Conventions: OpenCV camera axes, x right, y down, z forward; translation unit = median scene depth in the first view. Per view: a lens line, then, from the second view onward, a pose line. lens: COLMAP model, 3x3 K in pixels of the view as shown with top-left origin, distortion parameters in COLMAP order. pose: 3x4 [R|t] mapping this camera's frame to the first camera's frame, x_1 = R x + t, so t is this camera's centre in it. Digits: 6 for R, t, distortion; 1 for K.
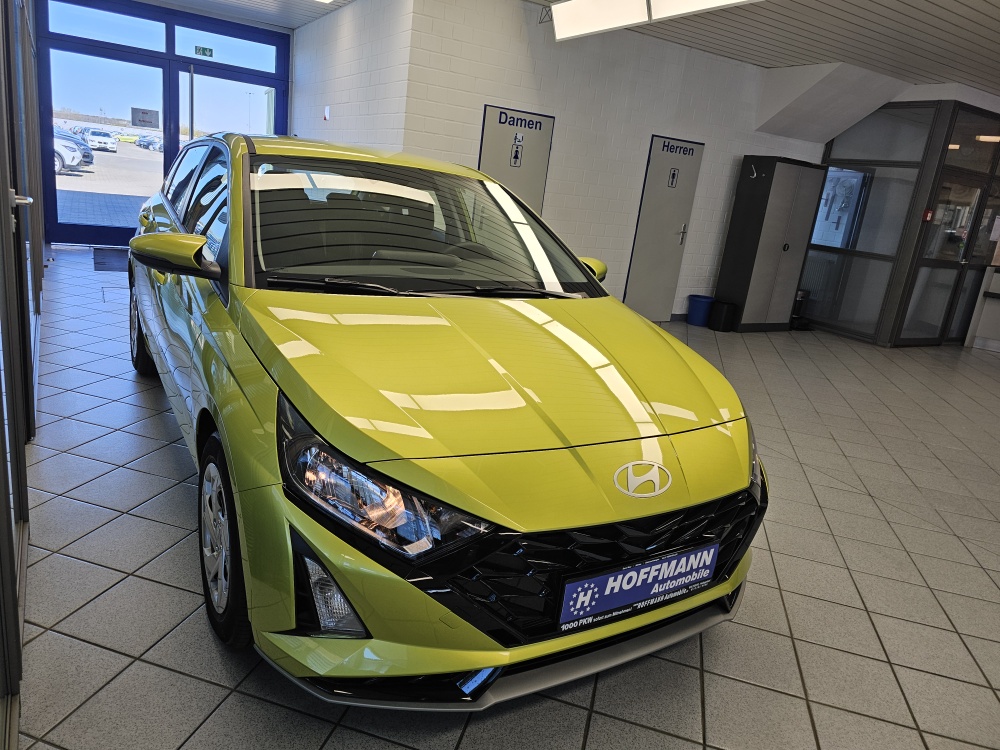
lens RADIAL K [[687.7, 0, 506.5], [0, 687.7, 366.8], [0, 0, 1]] dist [0.068662, -0.060801]
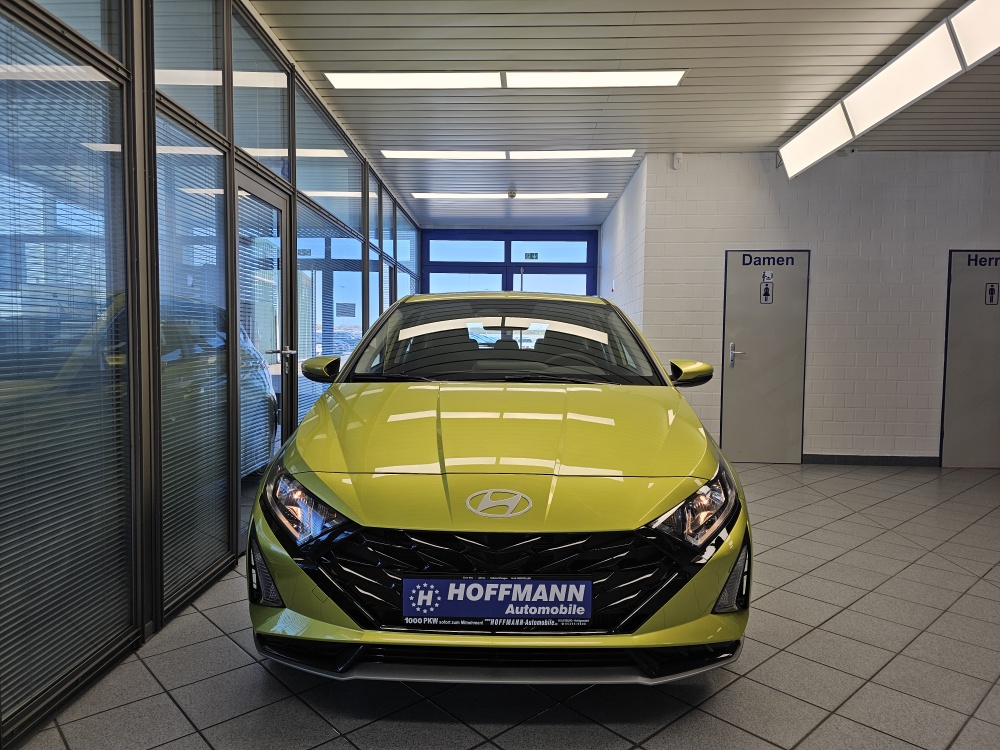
lens RADIAL K [[695.1, 0, 500.0], [0, 695.1, 375.0], [0, 0, 1]] dist [0.061881, -0.068809]
pose [[0.834146, -0.081189, -0.545535, 0.813102], [-0.055949, 0.971548, -0.230138, 0.213113], [0.548698, 0.222491, 0.805871, 0.029536]]
